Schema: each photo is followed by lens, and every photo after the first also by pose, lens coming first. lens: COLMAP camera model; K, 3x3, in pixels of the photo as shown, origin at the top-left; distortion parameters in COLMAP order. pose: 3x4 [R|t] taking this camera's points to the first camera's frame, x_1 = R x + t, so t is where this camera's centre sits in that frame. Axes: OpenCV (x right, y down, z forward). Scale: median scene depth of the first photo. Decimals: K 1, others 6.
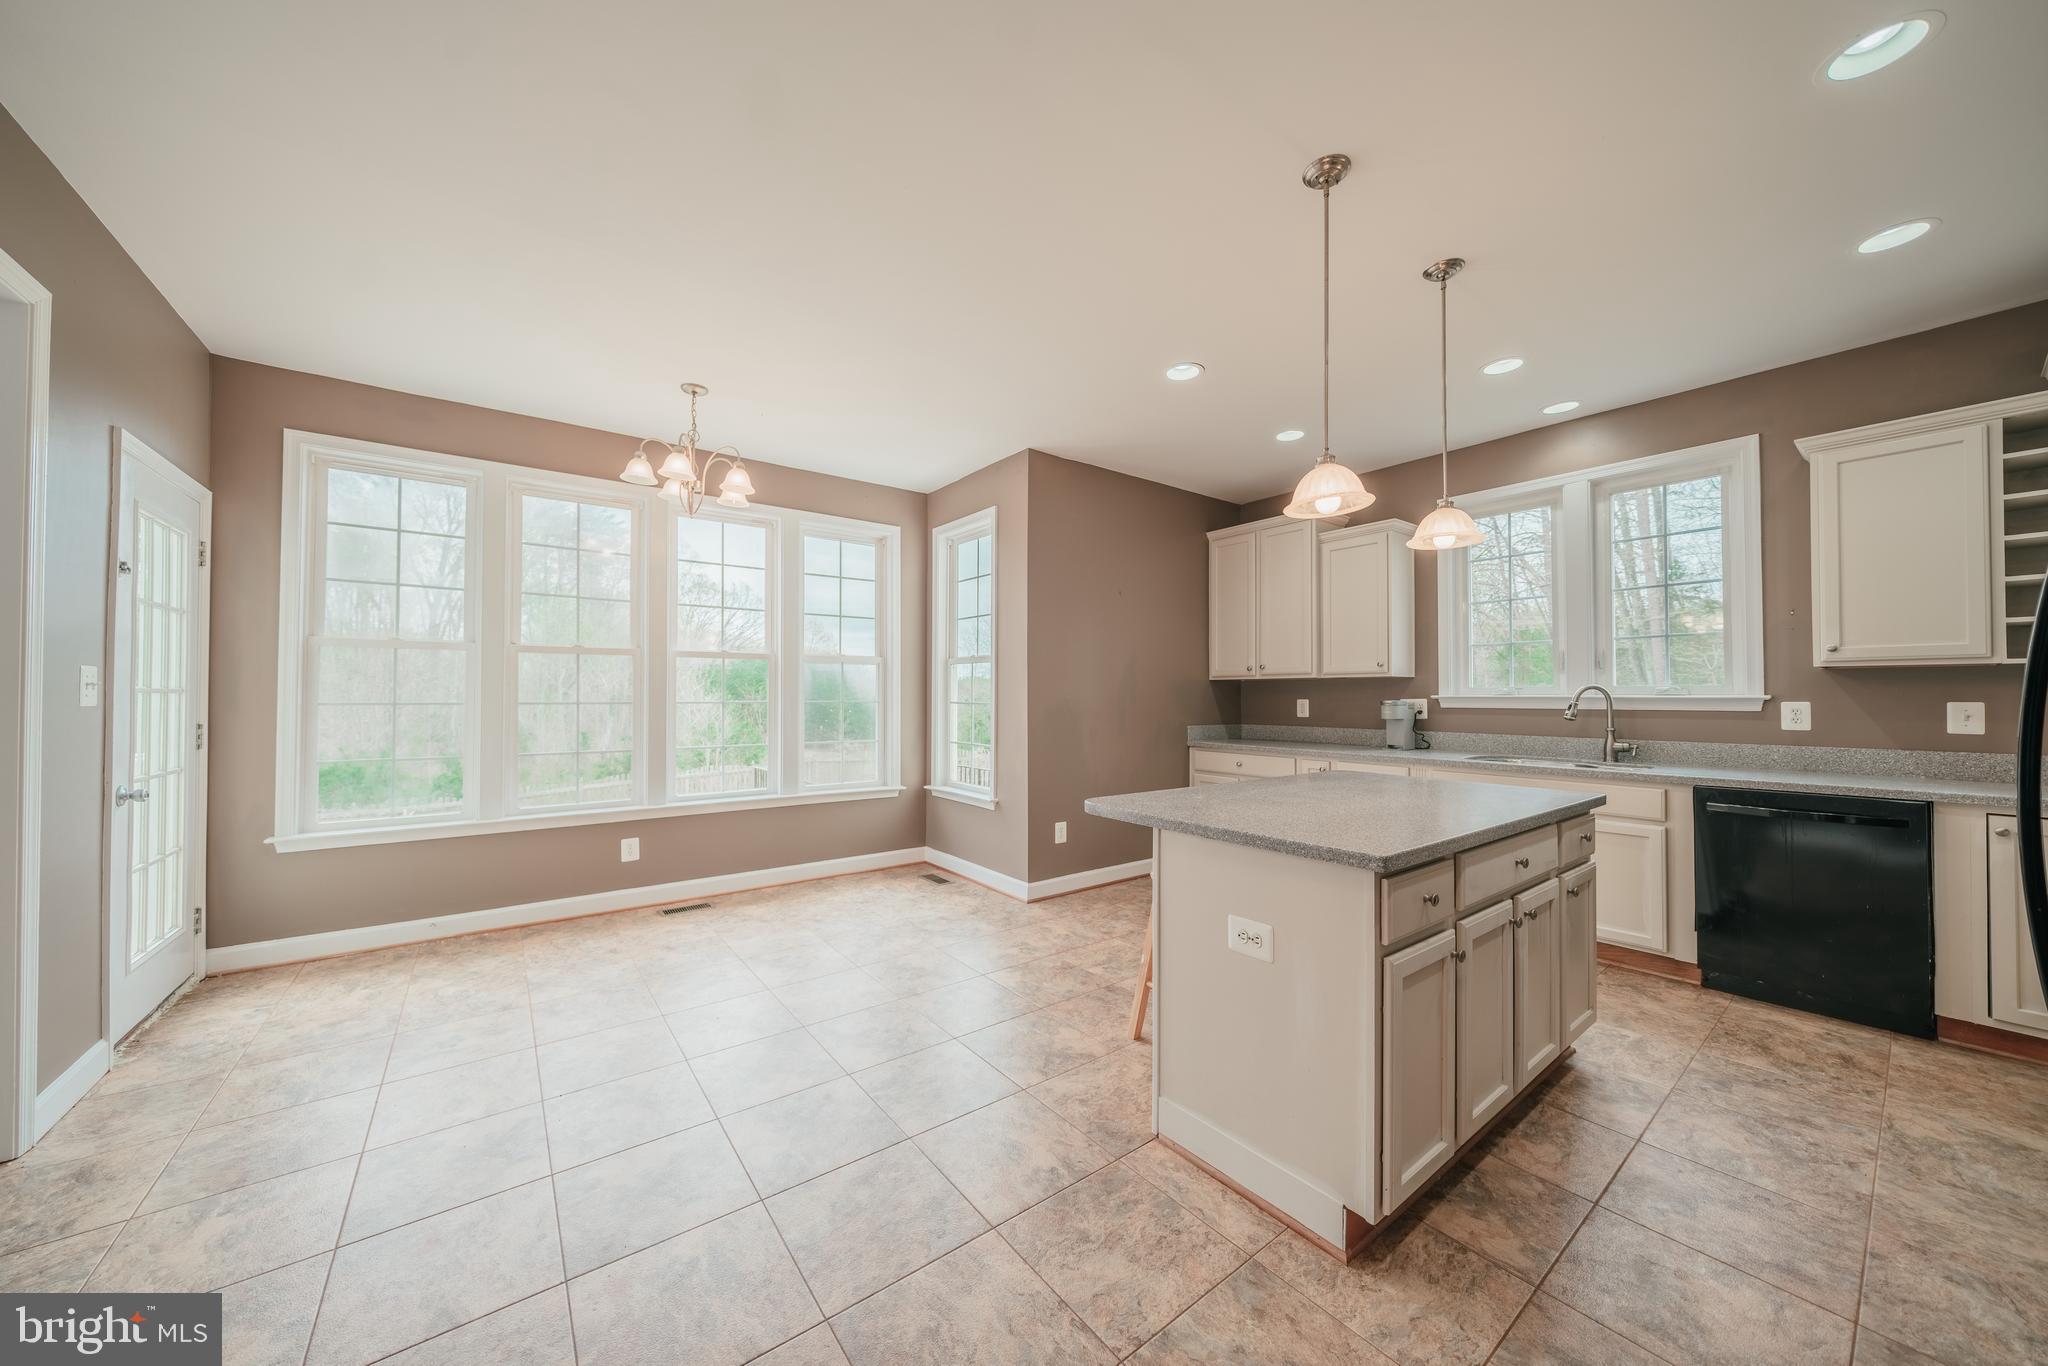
lens RADIAL K [[695.7, 0, 1012.3], [0, 695.7, 687.8], [0, 0, 1]] dist [-0.003371, -0.000231]
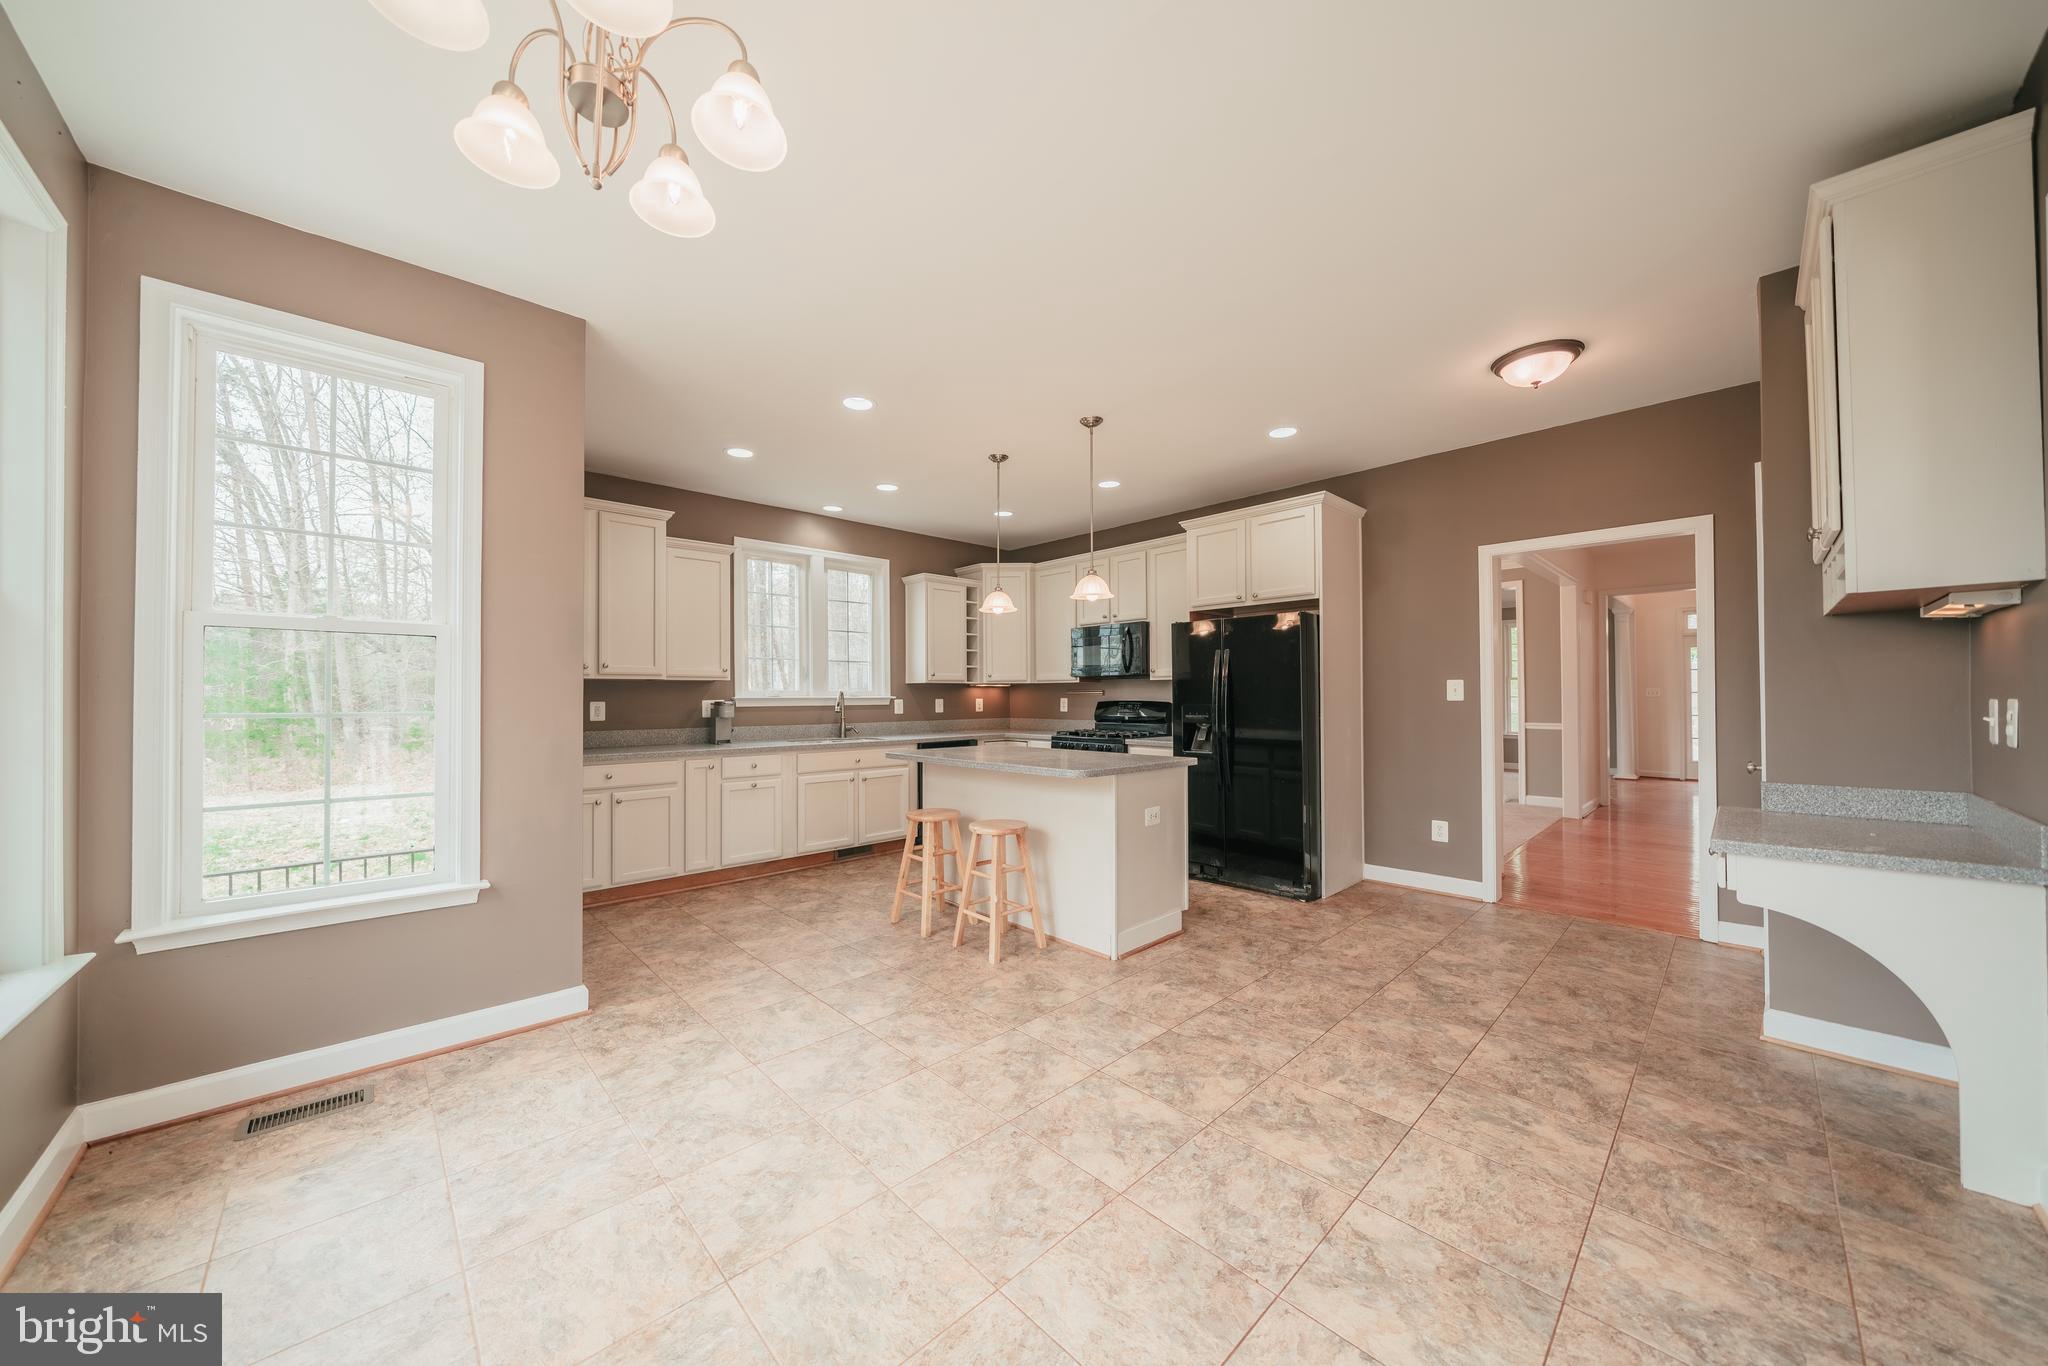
lens RADIAL K [[695.7, 0, 1004.8], [0, 695.7, 691.4], [0, 0, 1]] dist [-0.003371, -0.000231]
pose [[-0.100733, 0.006540, 0.994892, -0.703969], [-0.007643, 0.999944, -0.007347, 0.007276], [-0.994884, -0.008344, -0.100677, 0.709606]]
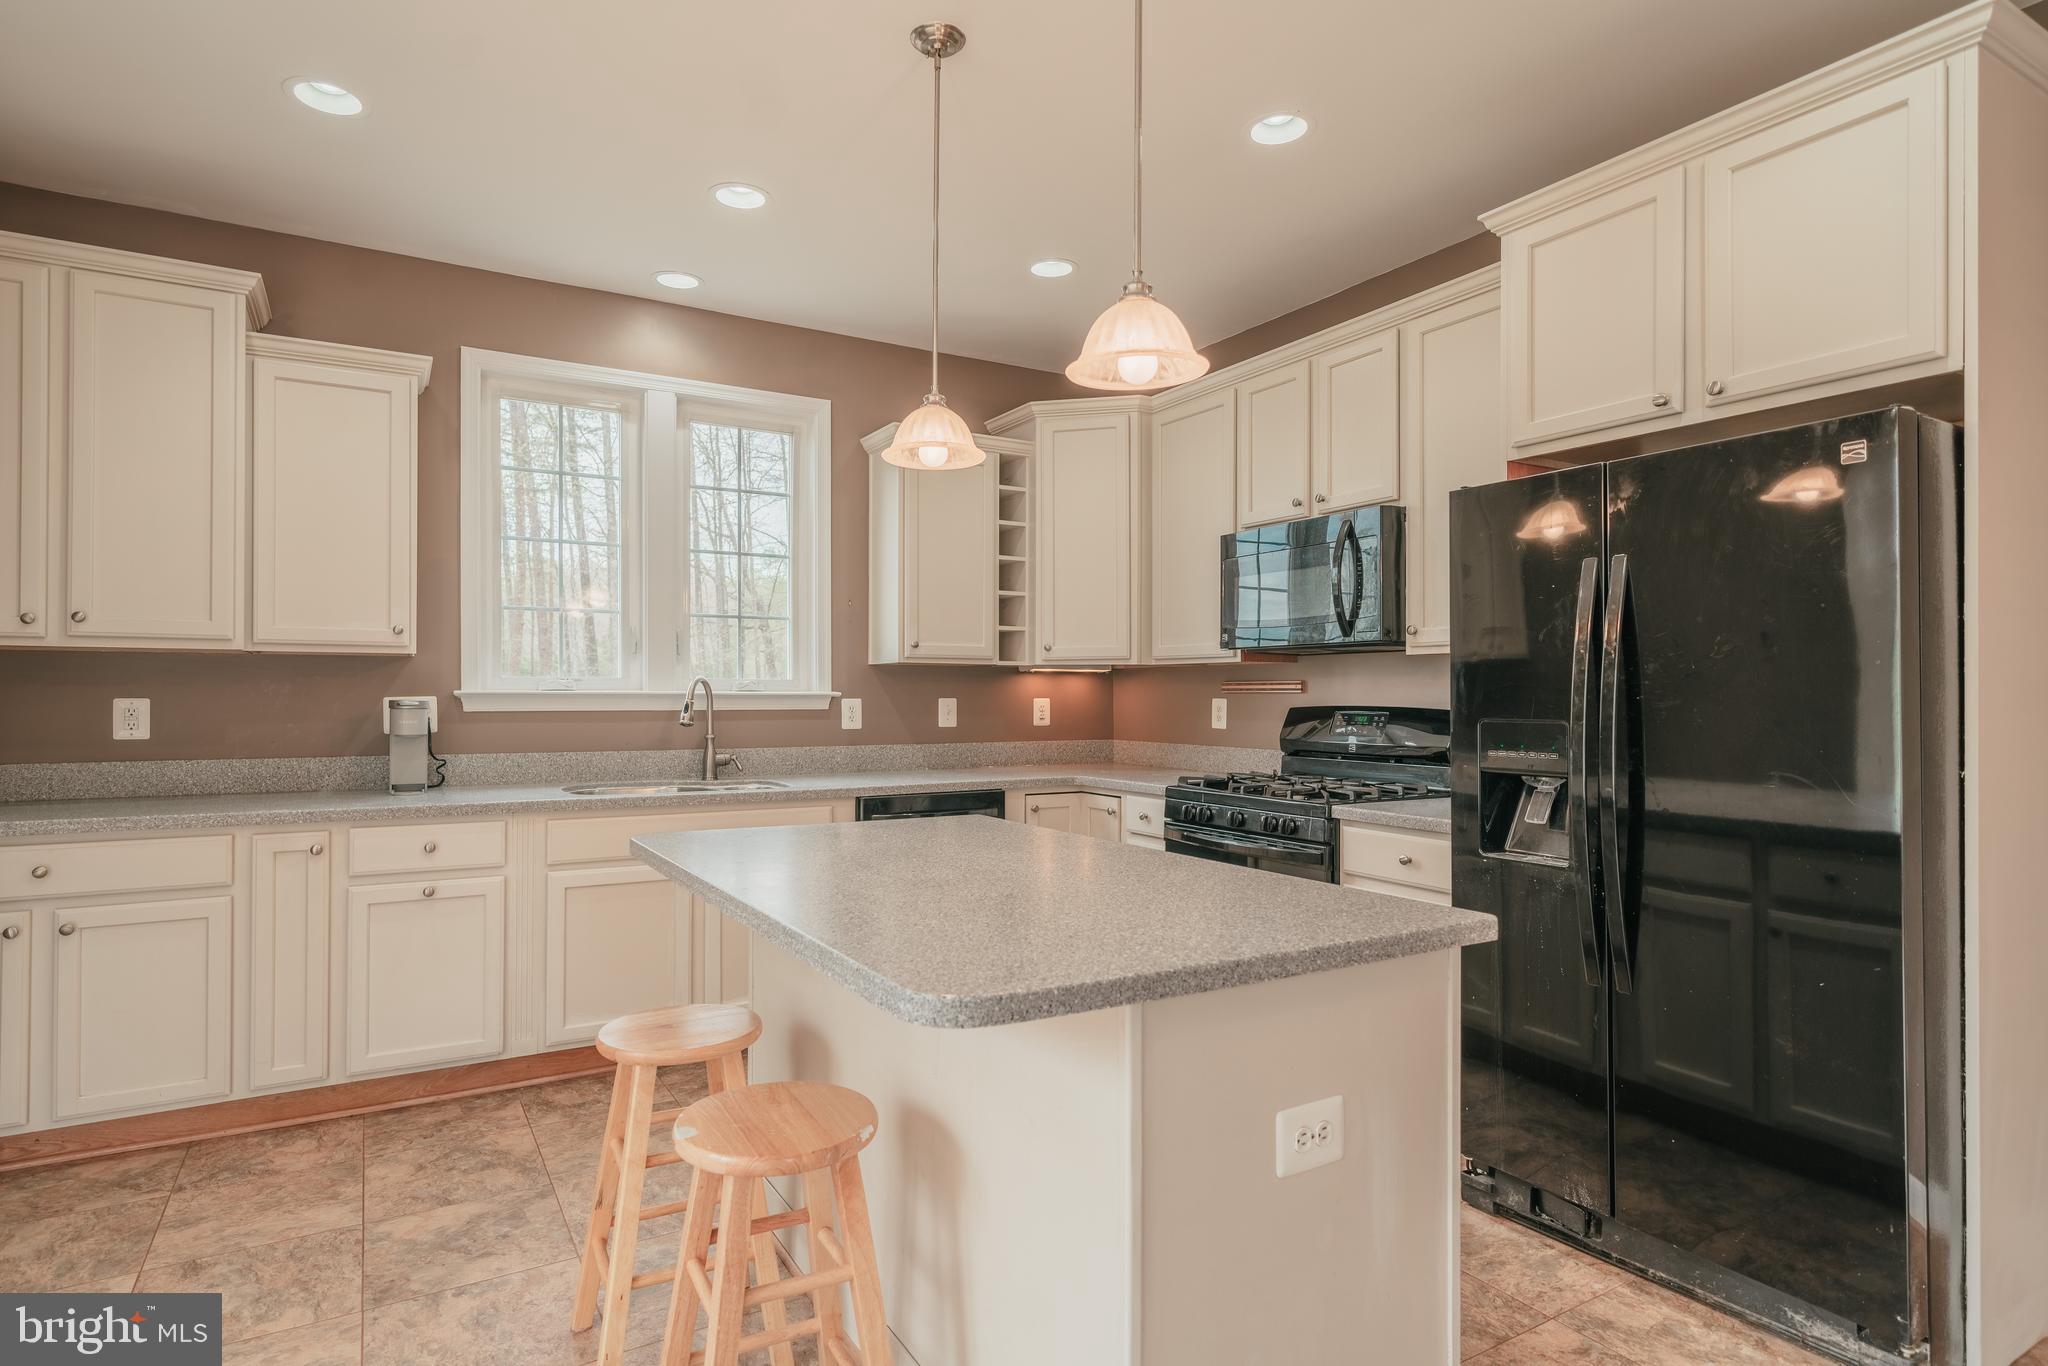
lens RADIAL K [[1072.3, 0, 1001.0], [0, 1072.3, 692.5], [0, 0, 1]] dist [0.004374, 0.002016]
pose [[0.113417, 0.000494, 0.993547, -0.228279], [-0.014211, 0.999898, 0.001125, 0.005916], [-0.993446, -0.014247, 0.113413, 0.501279]]
